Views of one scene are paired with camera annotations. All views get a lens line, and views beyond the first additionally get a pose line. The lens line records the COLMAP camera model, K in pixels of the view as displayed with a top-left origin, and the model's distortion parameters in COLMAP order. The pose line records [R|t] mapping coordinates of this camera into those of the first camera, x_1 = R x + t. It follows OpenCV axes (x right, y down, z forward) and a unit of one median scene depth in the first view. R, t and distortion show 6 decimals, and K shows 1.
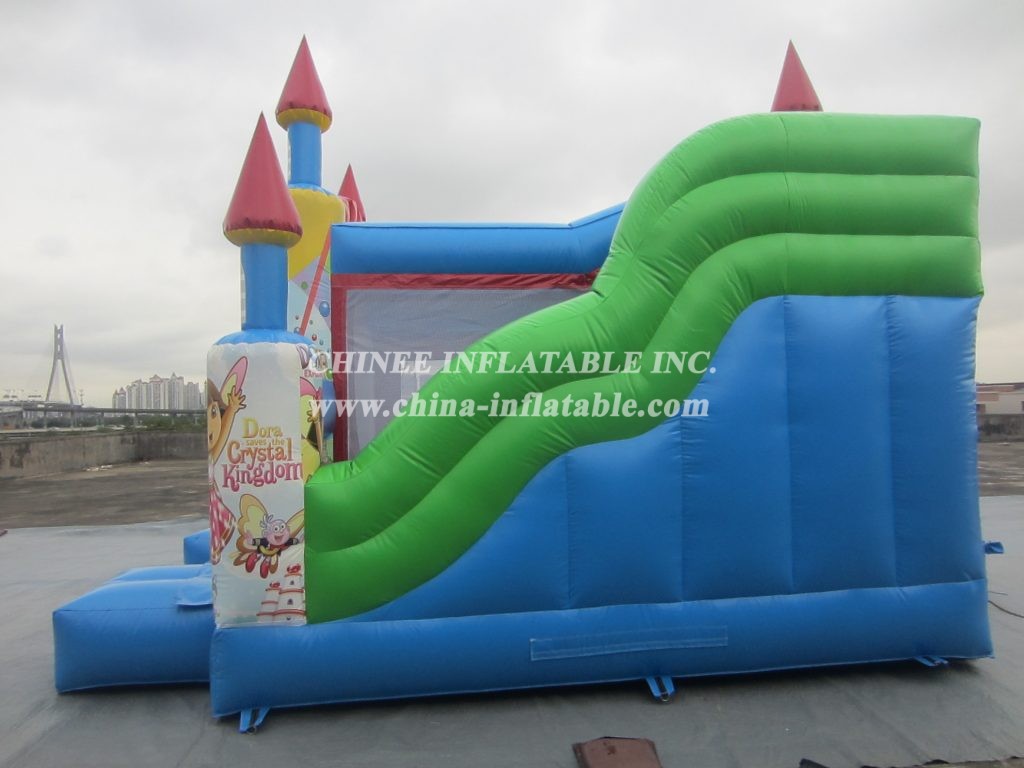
lens RADIAL K [[680.0, 0, 512.0], [0, 680.0, 384.0], [0, 0, 1]] dist [-0.006340, -0.000947]
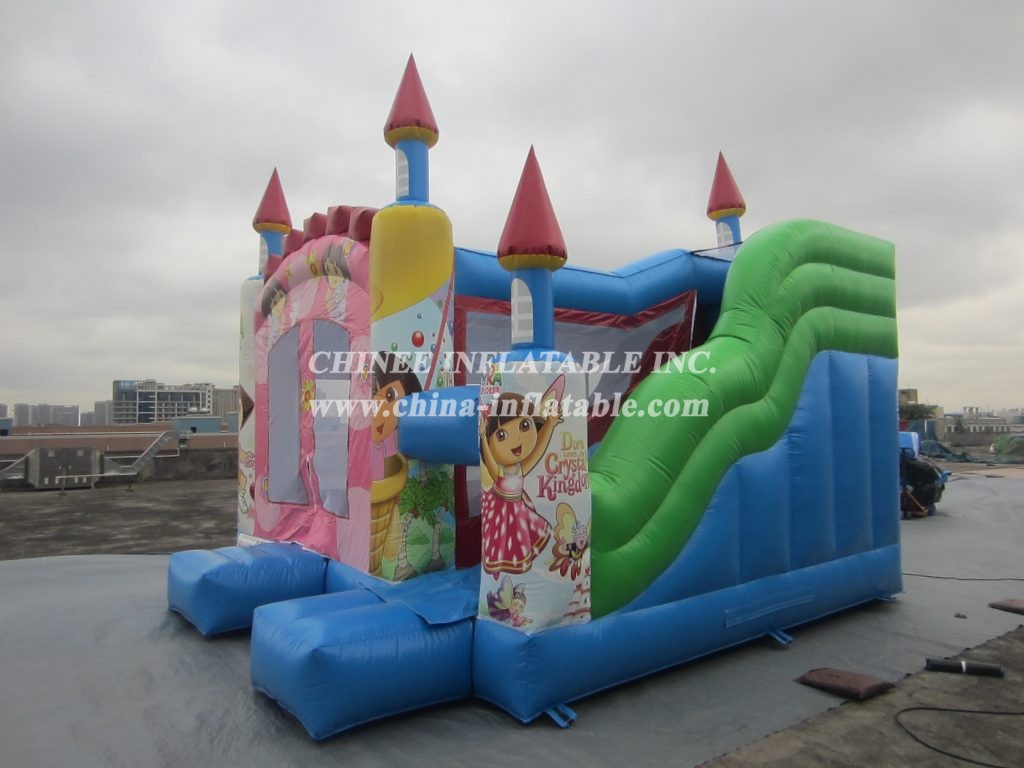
lens RADIAL K [[649.8, 0, 516.5], [0, 649.8, 402.8], [0, 0, 1]] dist [0.002073, -0.000140]
pose [[0.878160, 0.030417, 0.477400, -0.933846], [-0.024254, 0.999524, -0.019070, 0.025964], [-0.477753, 0.005168, 0.878479, 0.135080]]
